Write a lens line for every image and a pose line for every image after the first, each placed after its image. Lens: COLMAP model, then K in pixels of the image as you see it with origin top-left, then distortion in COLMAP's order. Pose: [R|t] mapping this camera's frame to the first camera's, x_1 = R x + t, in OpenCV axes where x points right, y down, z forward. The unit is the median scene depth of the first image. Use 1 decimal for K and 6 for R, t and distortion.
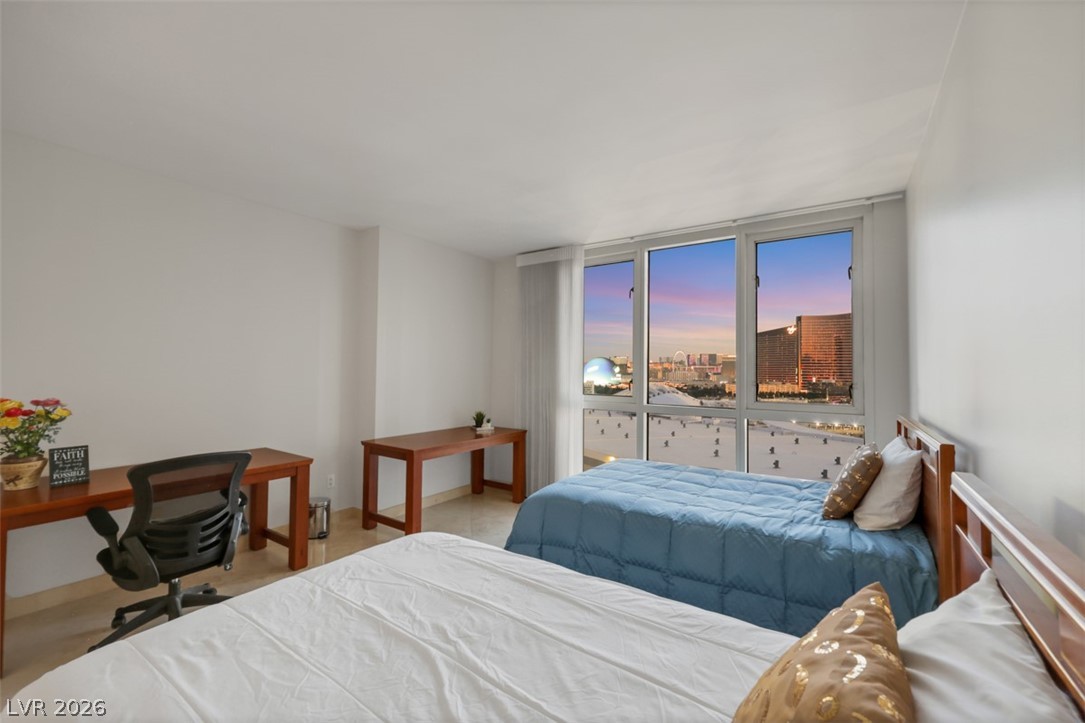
lens RADIAL K [[444.4, 0, 542.5], [0, 444.4, 361.5], [0, 0, 1]] dist [-0.001207, -0.000034]
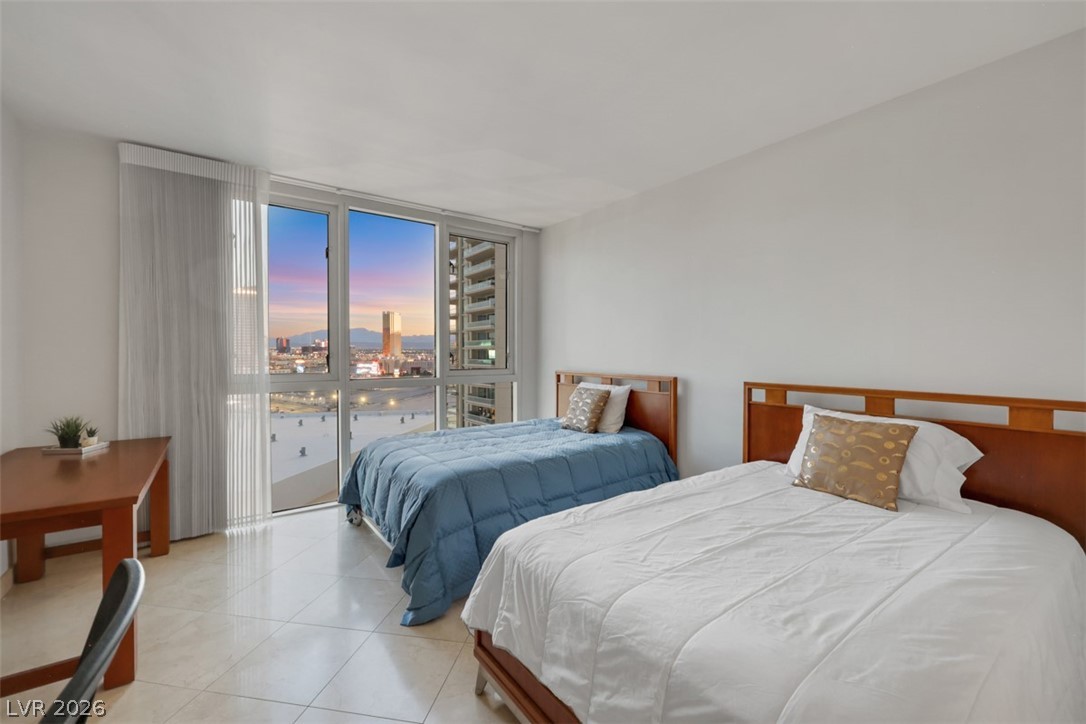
lens RADIAL K [[447.5, 0, 541.8], [0, 447.5, 365.6], [0, 0, 1]] dist [0.001921, 0.000414]
pose [[0.340240, -0.039287, 0.939518, -1.151546], [-0.018651, 0.998648, 0.048513, 0.033663], [-0.940154, -0.034029, 0.339048, 0.754908]]
